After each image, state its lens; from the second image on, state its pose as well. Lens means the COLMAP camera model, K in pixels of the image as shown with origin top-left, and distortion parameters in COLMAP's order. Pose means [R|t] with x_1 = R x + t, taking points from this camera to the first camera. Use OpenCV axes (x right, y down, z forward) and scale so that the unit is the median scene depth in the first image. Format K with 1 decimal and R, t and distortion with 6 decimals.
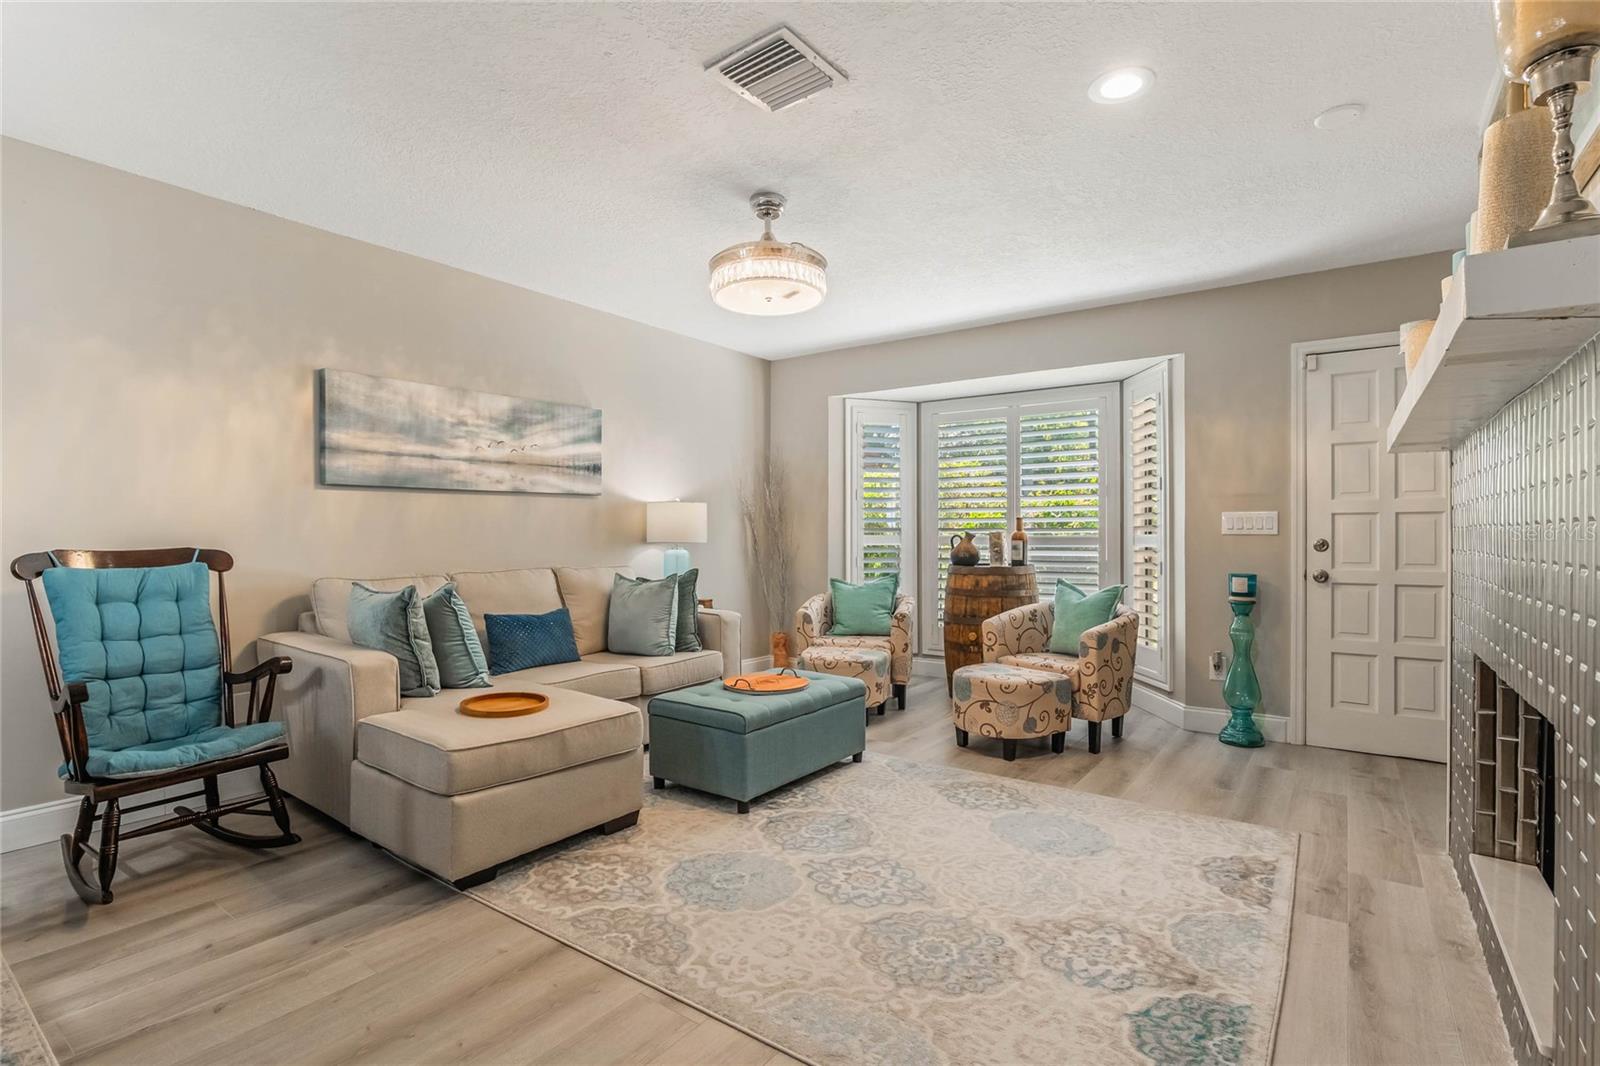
lens RADIAL K [[757.8, 0, 802.2], [0, 757.8, 534.7], [0, 0, 1]] dist [-0.024741, 0.006695]
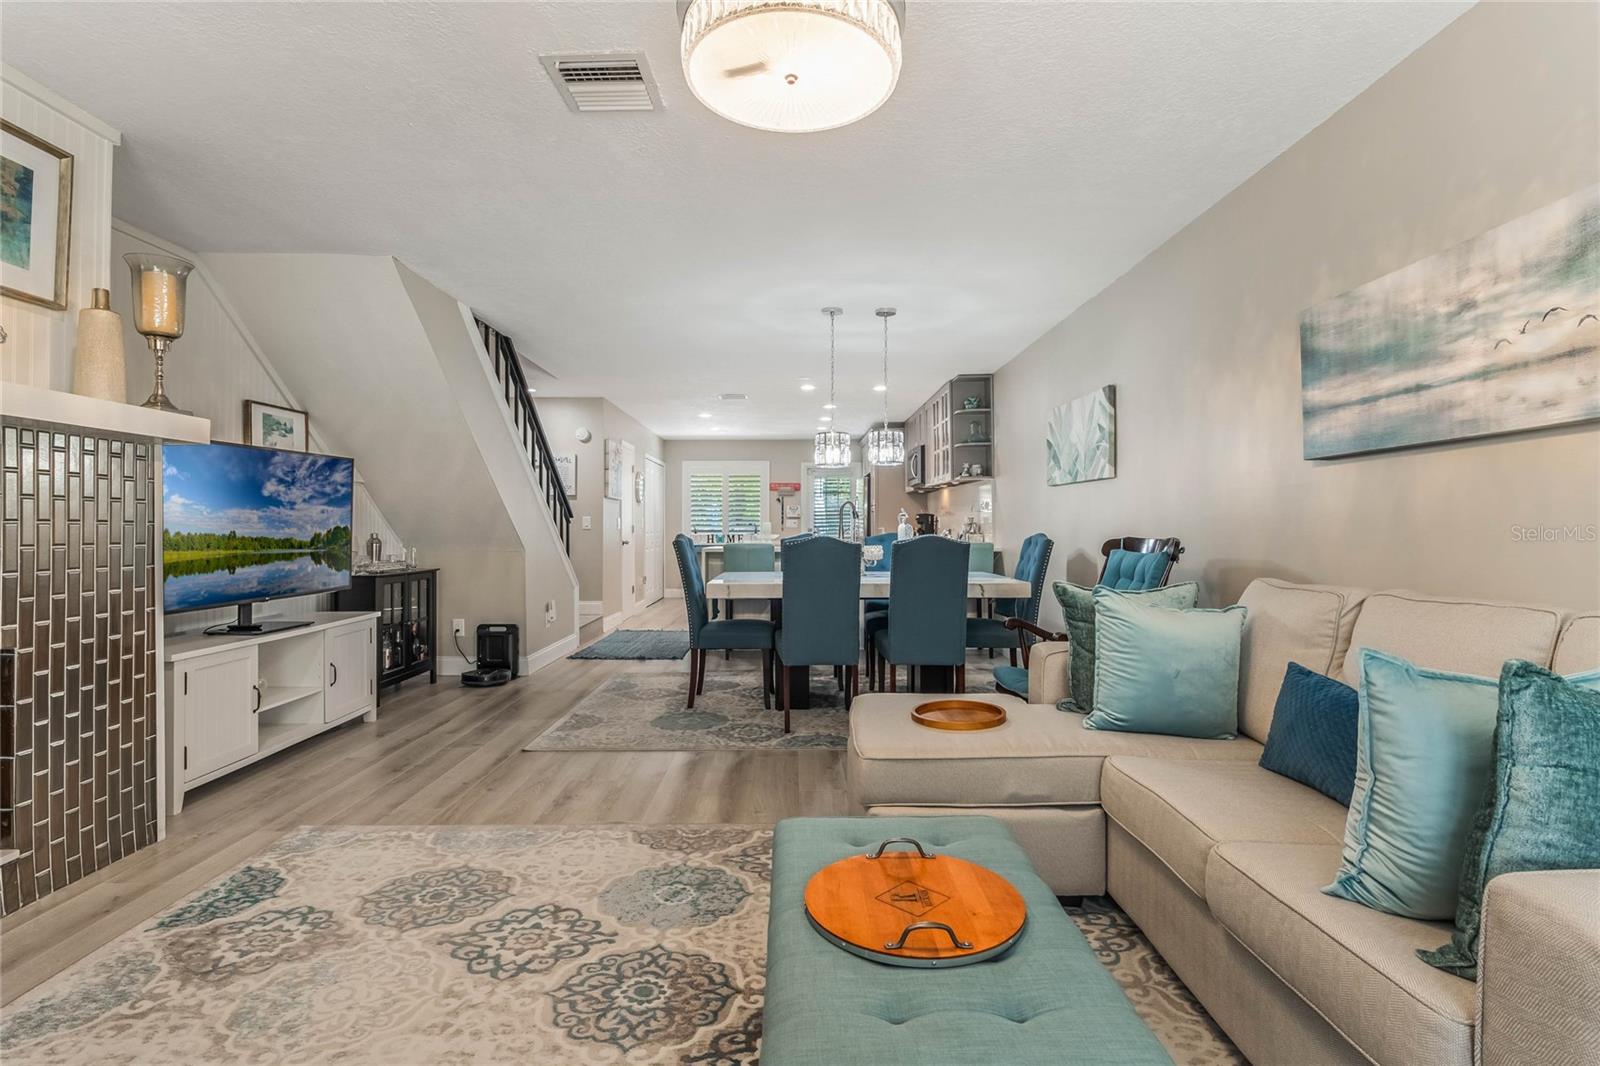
lens RADIAL K [[762.8, 0, 793.9], [0, 762.8, 516.9], [0, 0, 1]] dist [-0.010400, 0.000580]
pose [[-0.808736, -0.006796, -0.588132, 0.213033], [0.000894, 0.999918, -0.012784, -0.000127], [0.588171, -0.010864, -0.808664, 1.145975]]
